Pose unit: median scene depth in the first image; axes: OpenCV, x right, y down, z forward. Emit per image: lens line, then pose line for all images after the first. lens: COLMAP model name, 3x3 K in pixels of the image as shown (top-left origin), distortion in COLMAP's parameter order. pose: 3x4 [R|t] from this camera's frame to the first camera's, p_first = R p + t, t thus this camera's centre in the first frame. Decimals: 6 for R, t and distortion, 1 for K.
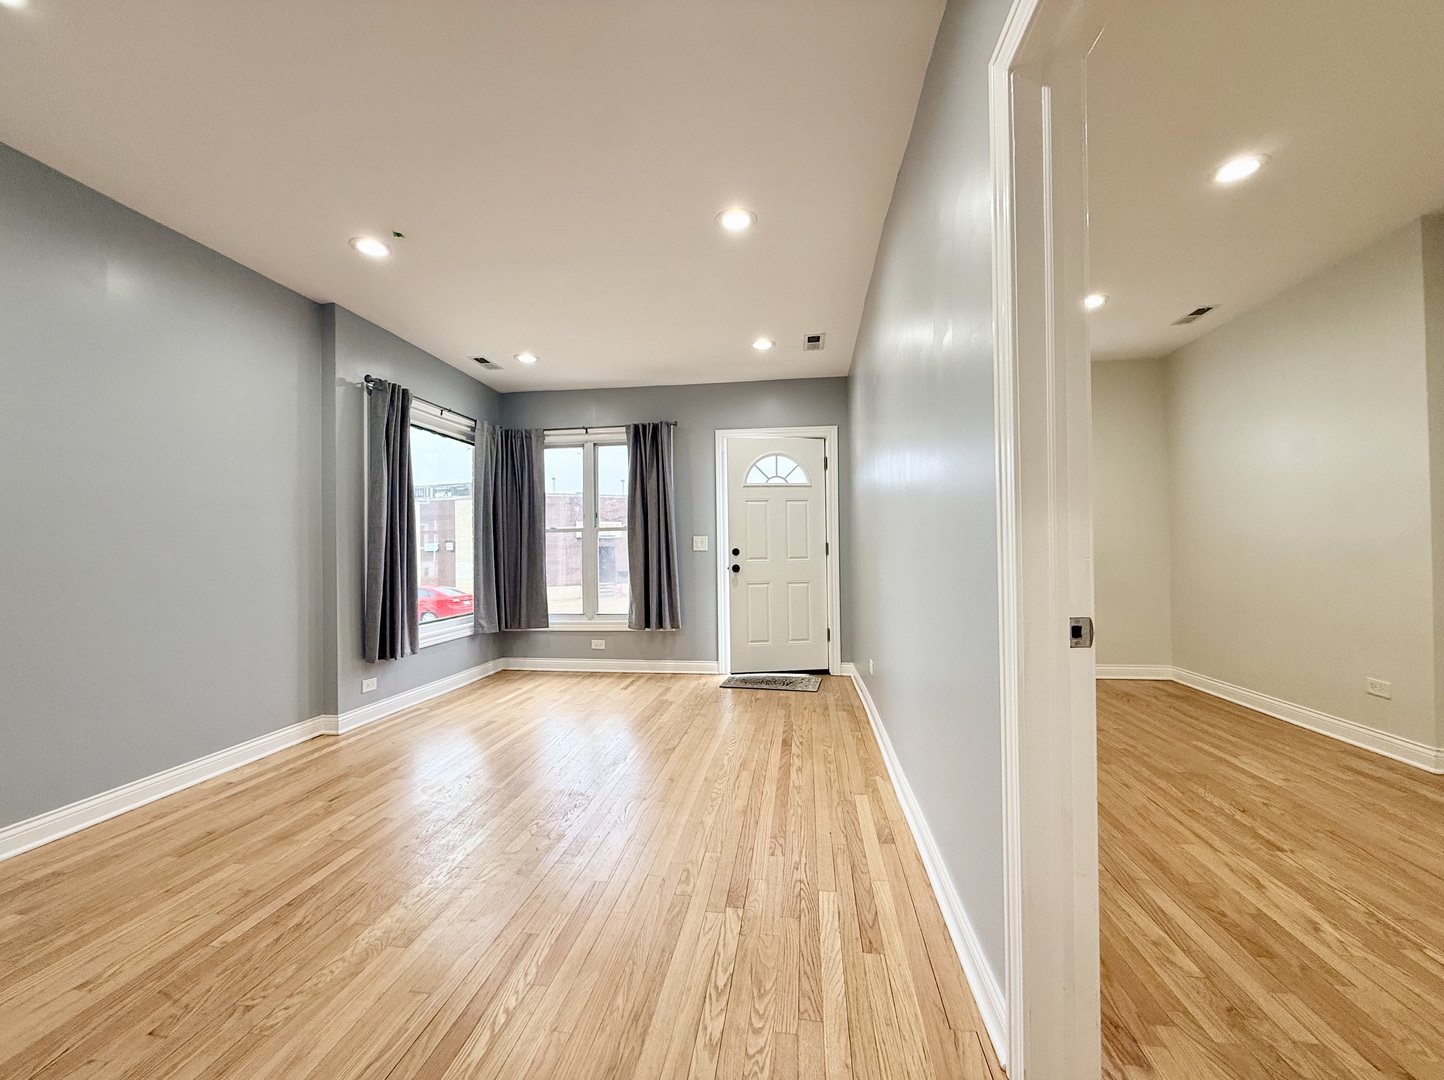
lens RADIAL K [[576.6, 0, 722.2], [0, 576.6, 547.8], [0, 0, 1]] dist [0.013717, 0.000417]
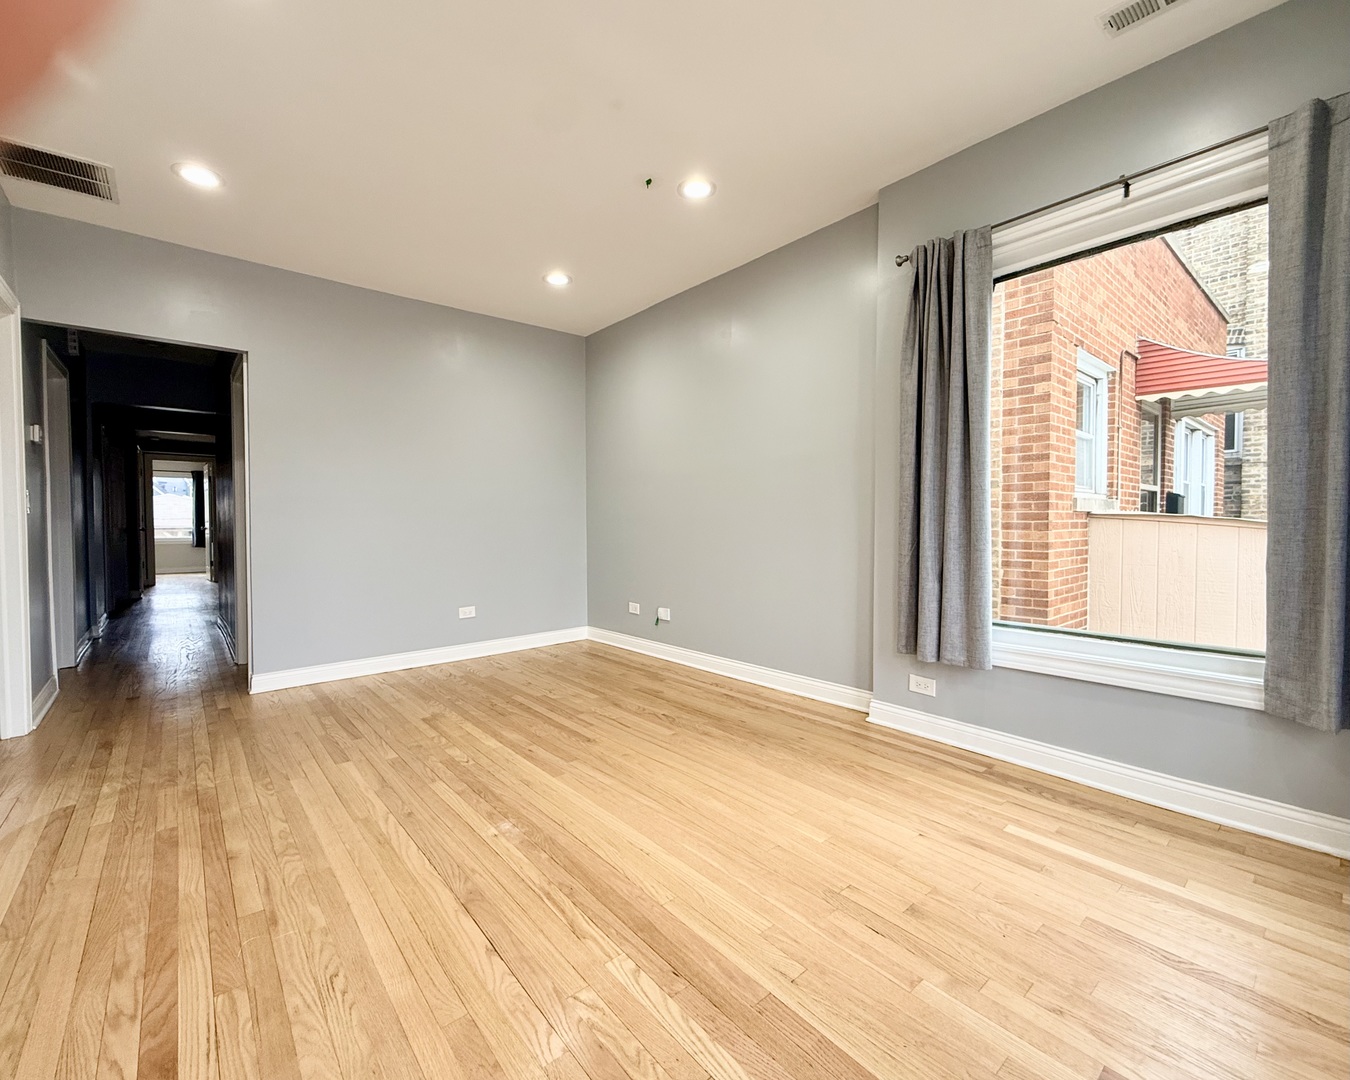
lens RADIAL K [[590.4, 0, 675.2], [0, 590.4, 537.3], [0, 0, 1]] dist [0.002359, 0.000373]
pose [[-0.664642, 0.035587, -0.746314, 0.183302], [0.017103, 0.999328, 0.032420, 0.031733], [0.746966, 0.008783, -0.664804, 1.677621]]
